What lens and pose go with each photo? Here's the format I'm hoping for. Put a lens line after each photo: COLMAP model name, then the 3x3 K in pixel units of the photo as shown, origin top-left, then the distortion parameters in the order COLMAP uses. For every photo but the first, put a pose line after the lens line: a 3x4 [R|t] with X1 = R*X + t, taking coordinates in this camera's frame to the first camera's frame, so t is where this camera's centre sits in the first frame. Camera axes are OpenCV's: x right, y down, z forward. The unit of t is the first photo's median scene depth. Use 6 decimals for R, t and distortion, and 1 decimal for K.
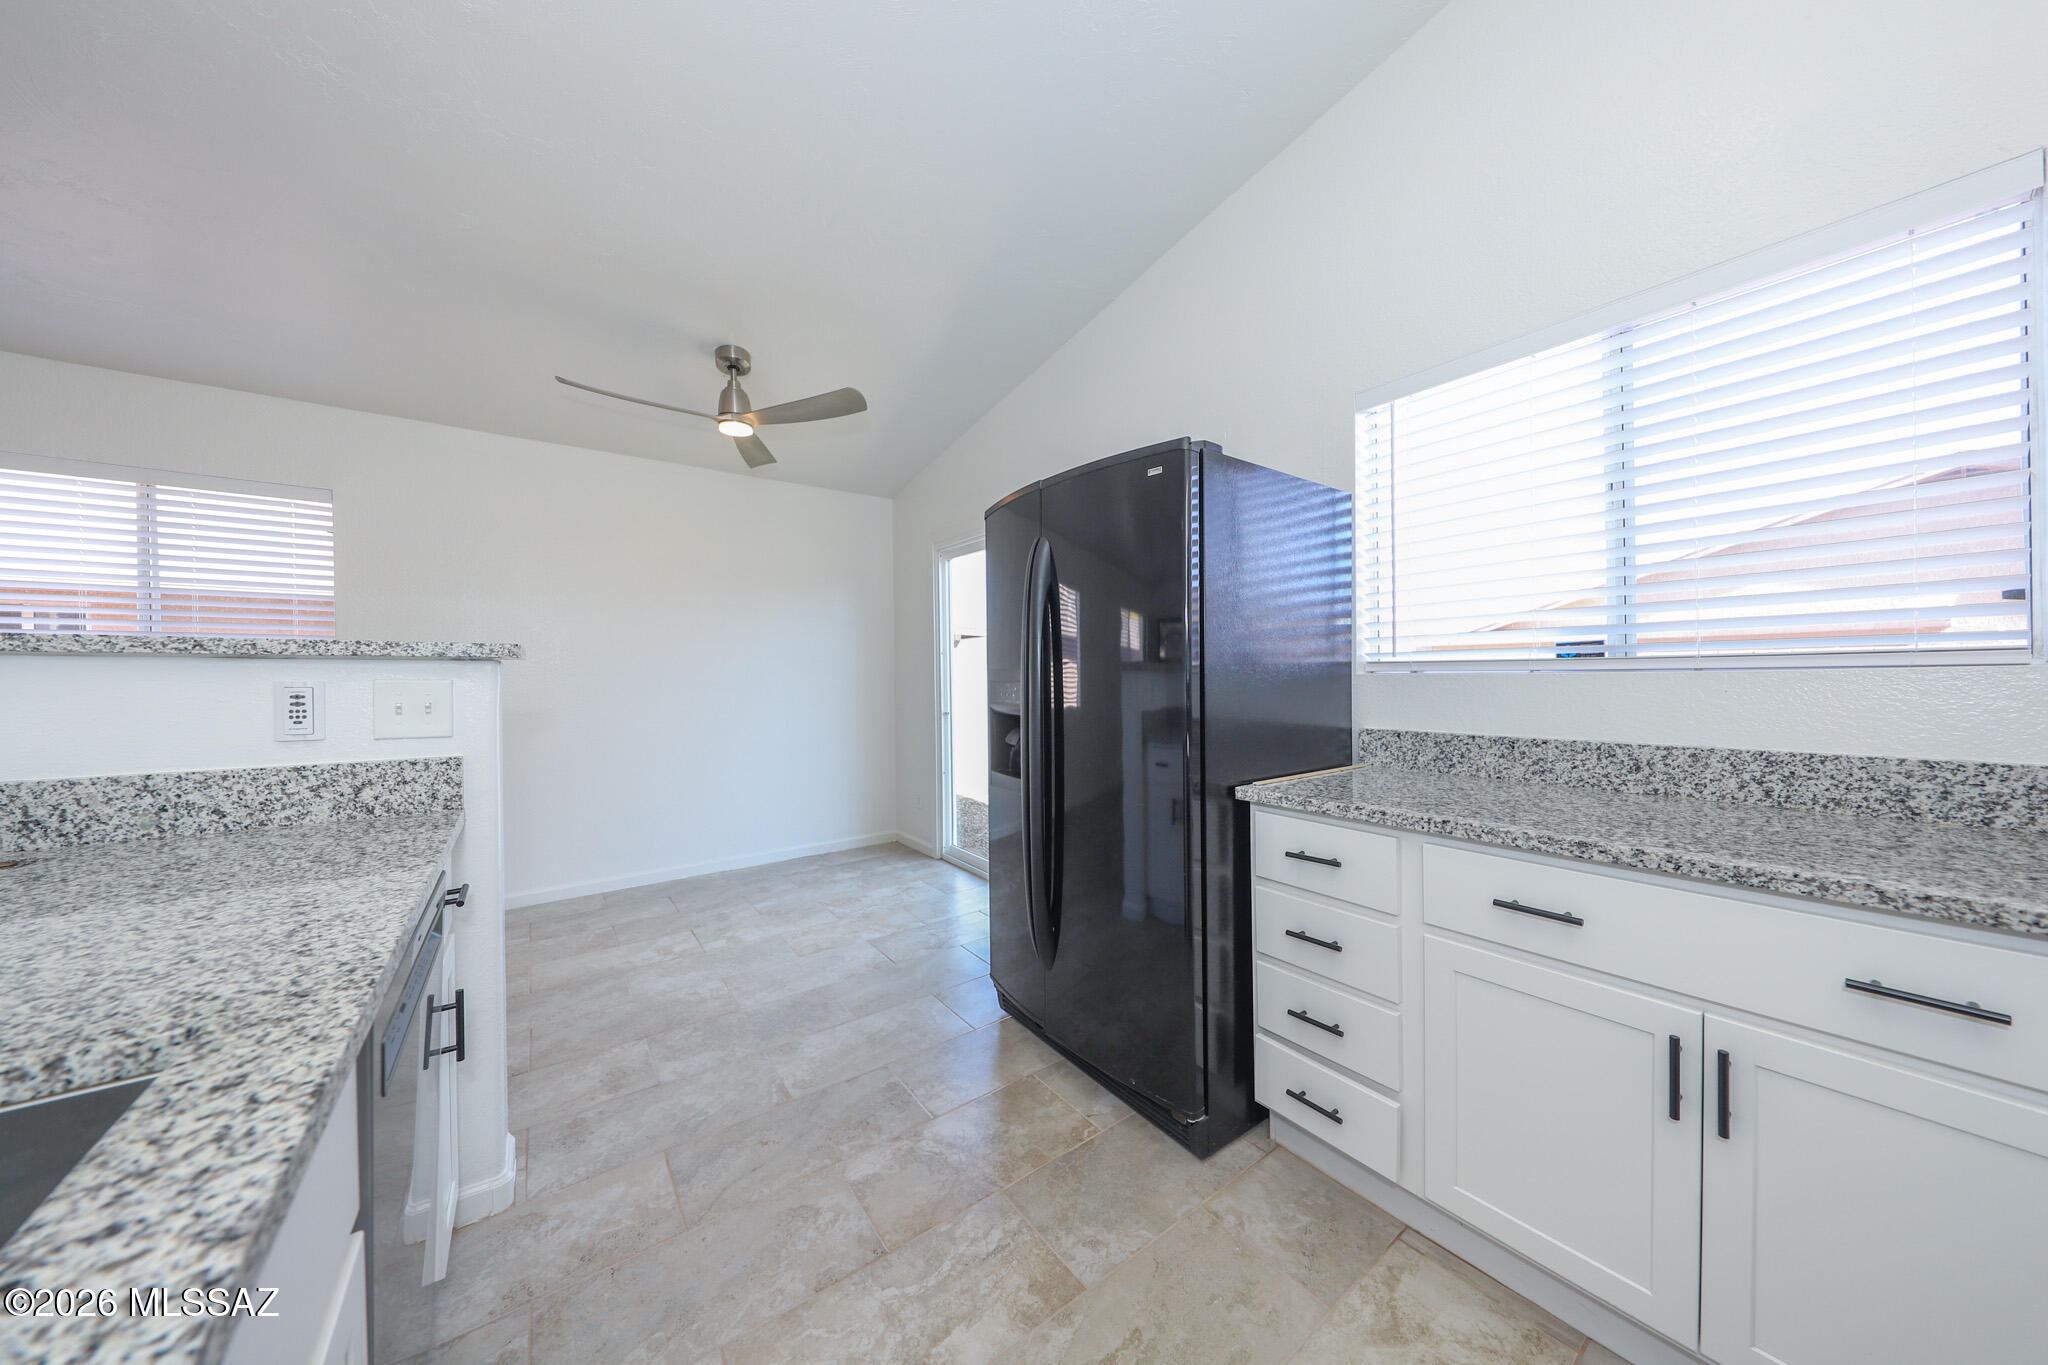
lens RADIAL K [[669.9, 0, 1068.4], [0, 669.9, 670.1], [0, 0, 1]] dist [-0.006868, -0.000123]
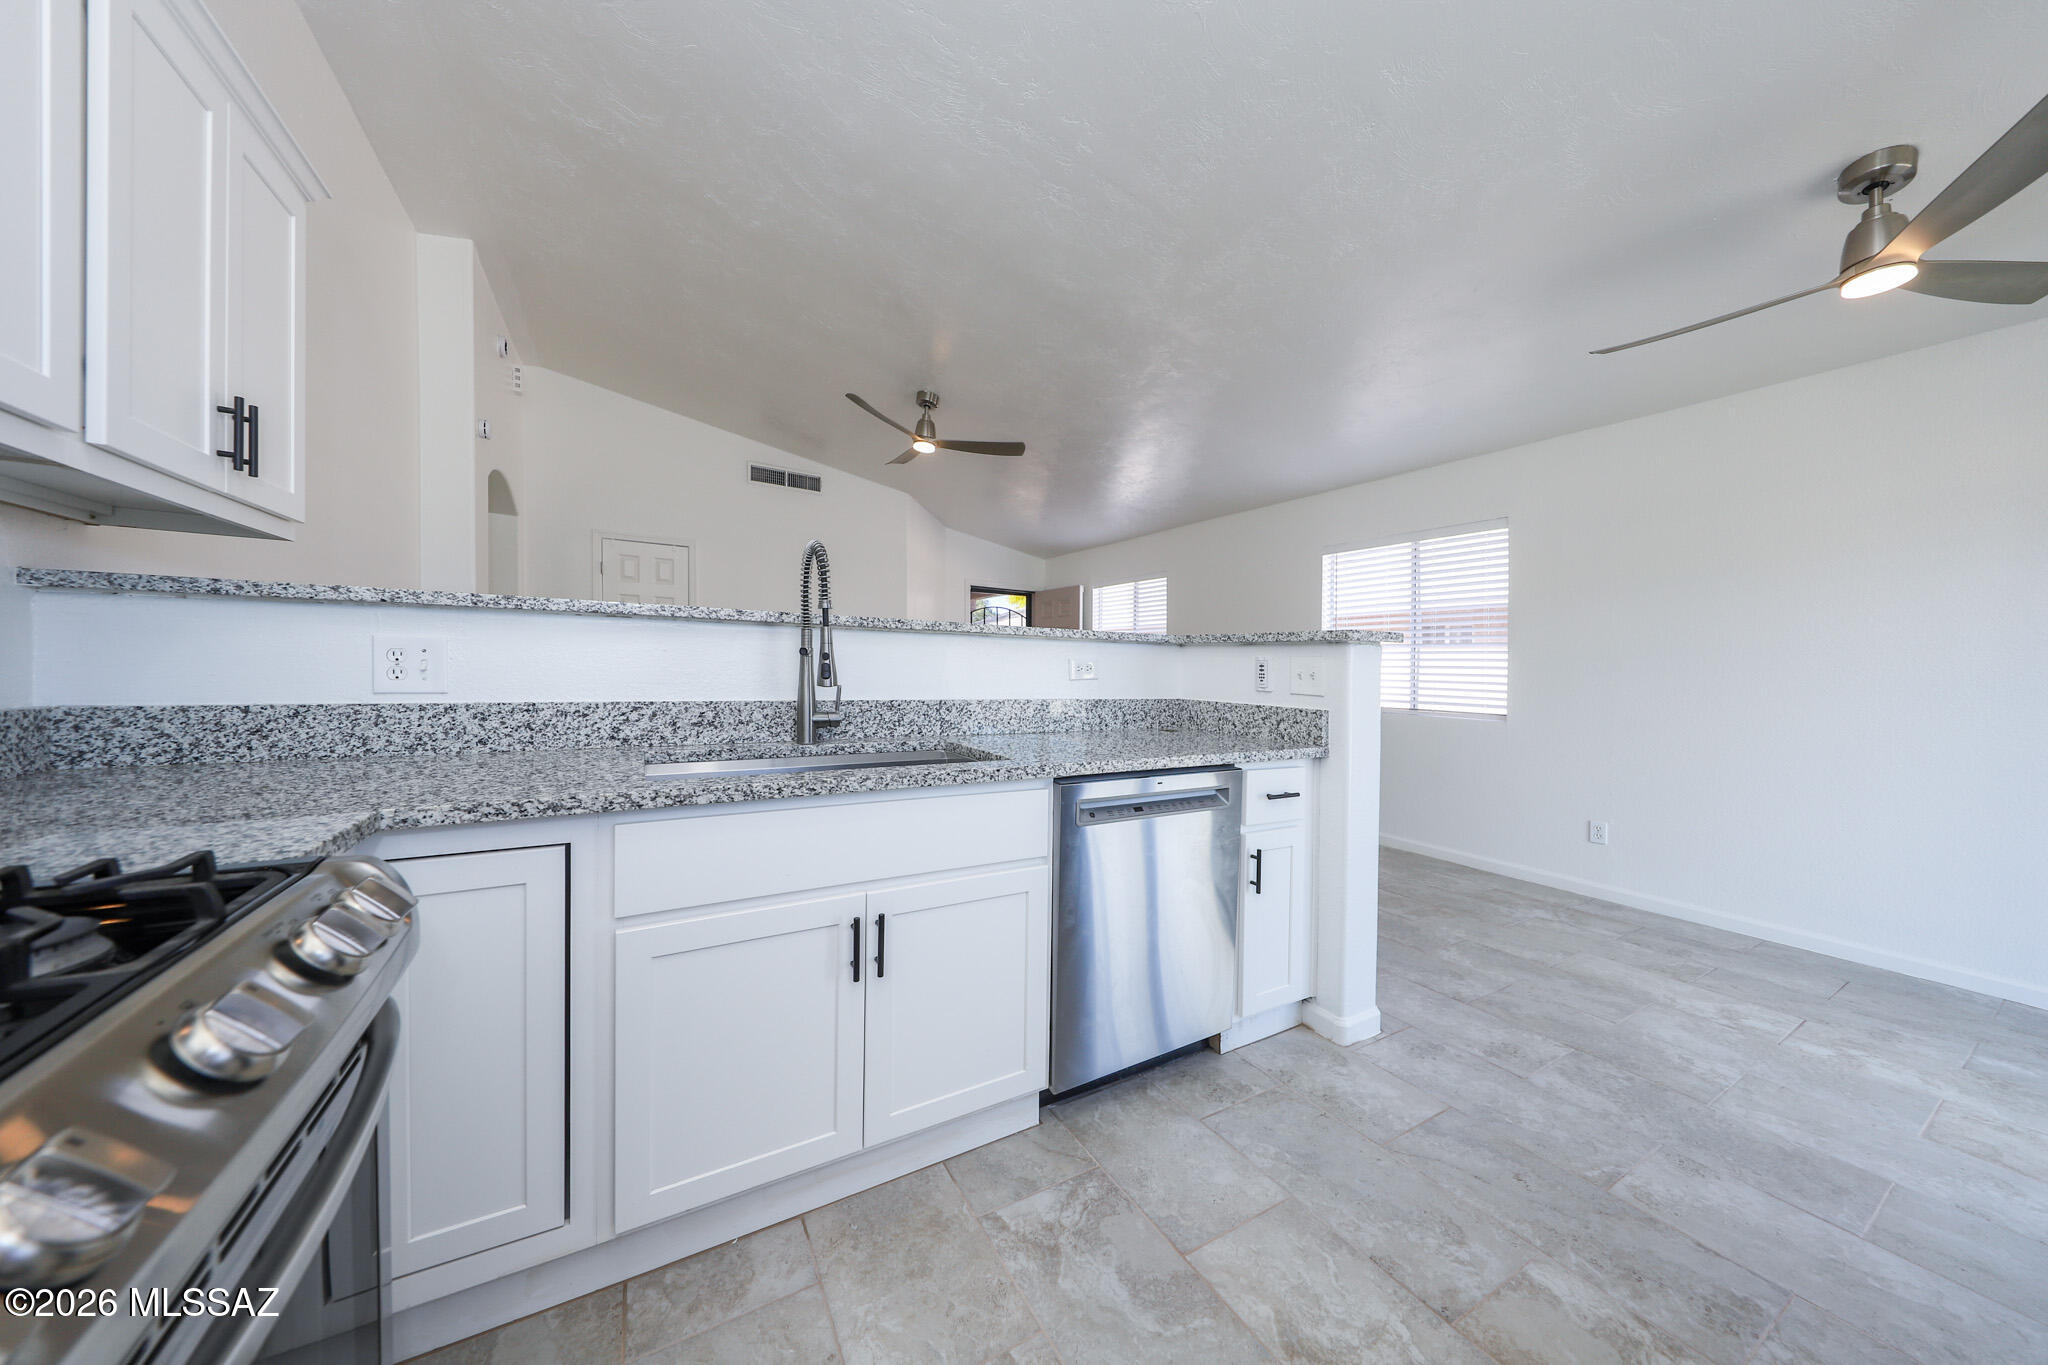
lens RADIAL K [[669.9, 0, 1015.5], [0, 669.9, 677.7], [0, 0, 1]] dist [-0.006868, -0.000123]
pose [[-0.149297, 0.020341, -0.988583, 0.299457], [-0.023963, 0.999420, 0.024183, 0.018240], [0.988502, 0.027300, -0.148723, 0.259174]]
